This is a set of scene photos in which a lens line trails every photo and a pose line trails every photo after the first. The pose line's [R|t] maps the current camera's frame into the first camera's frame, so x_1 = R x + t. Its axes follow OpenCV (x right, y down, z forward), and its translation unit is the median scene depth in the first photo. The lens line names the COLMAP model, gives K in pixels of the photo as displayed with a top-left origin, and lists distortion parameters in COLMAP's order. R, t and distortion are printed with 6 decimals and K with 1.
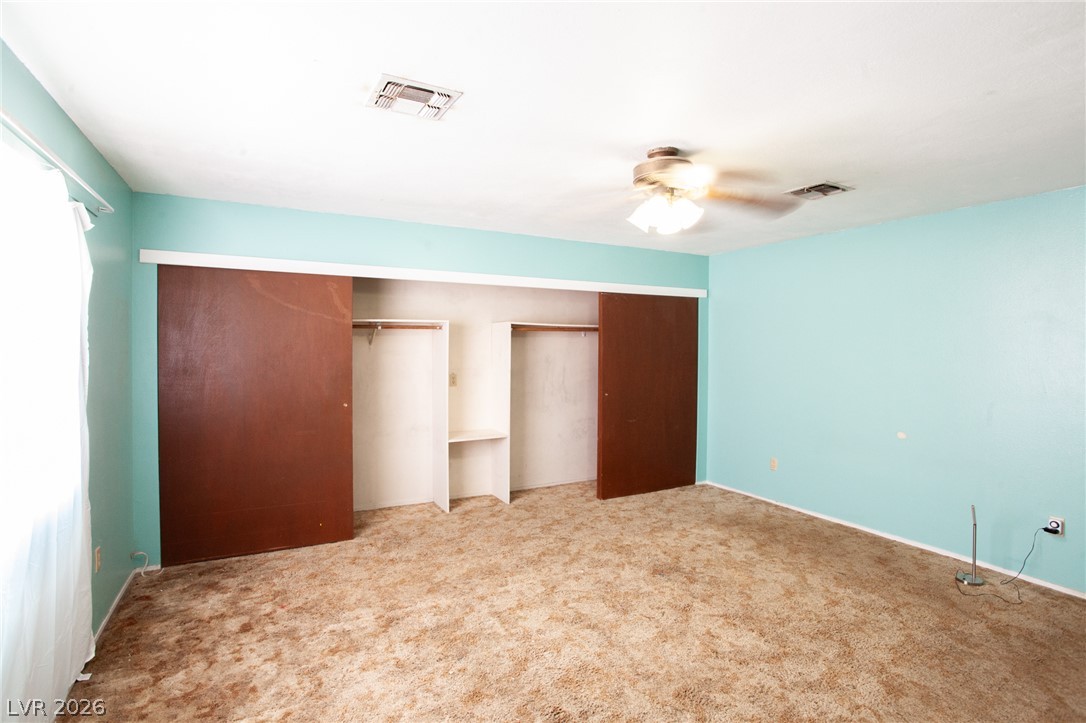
lens RADIAL K [[519.9, 0, 548.4], [0, 519.9, 350.6], [0, 0, 1]] dist [-0.061541, 0.010917]
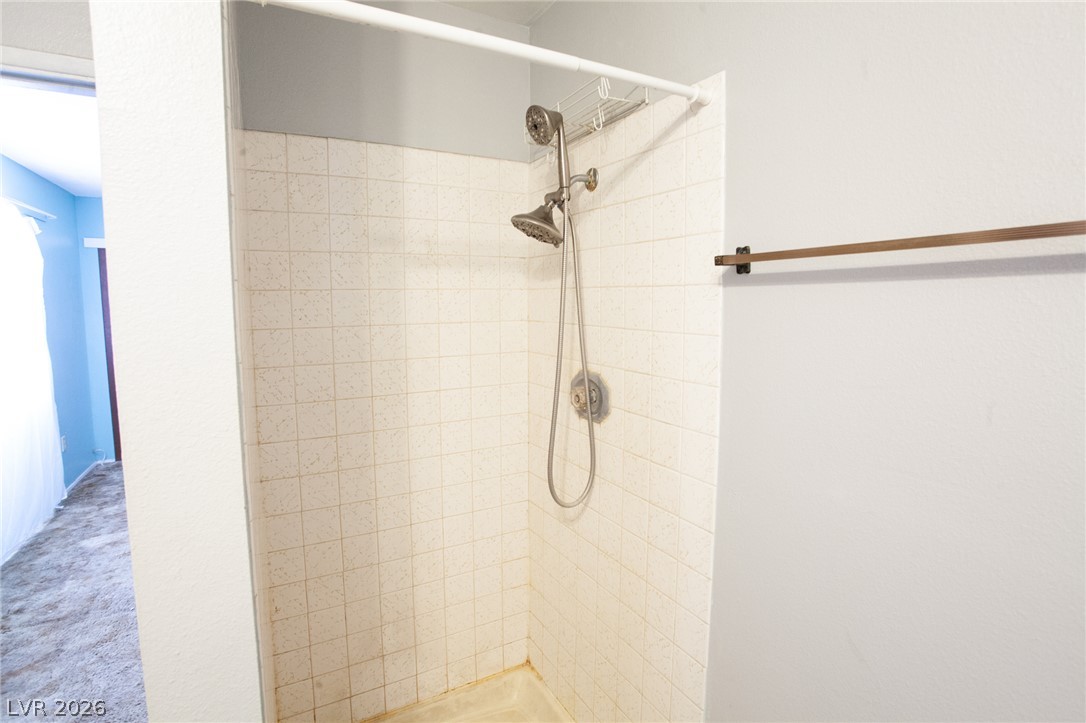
lens RADIAL K [[519.9, 0, 539.1], [0, 519.9, 358.8], [0, 0, 1]] dist [-0.061541, 0.010917]
pose [[0.999993, -0.002701, -0.002700, 0.498835], [0.002970, 0.994432, 0.105339, -0.008966], [0.002401, -0.105347, 0.994433, -0.442731]]
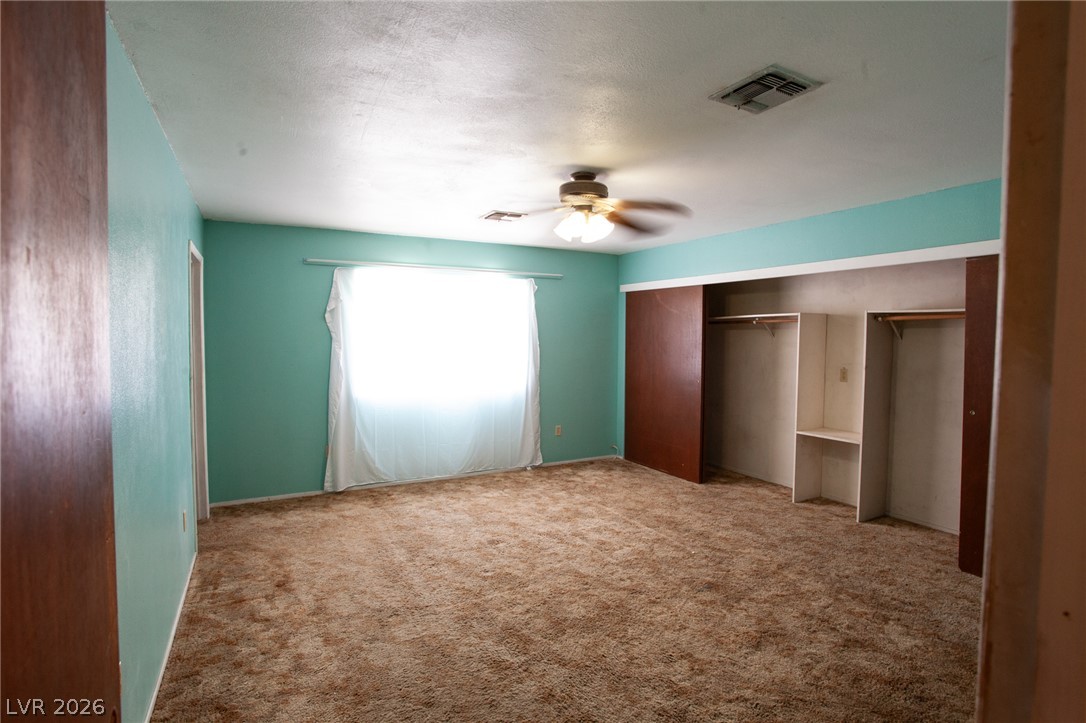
lens RADIAL K [[519.9, 0, 543.1], [0, 519.9, 363.0], [0, 0, 1]] dist [-0.061541, 0.010917]
pose [[0.011155, 0.050042, -0.998685, 1.203346], [-0.012036, 0.998681, 0.049908, -0.007500], [0.999865, 0.011464, 0.011743, 0.743978]]
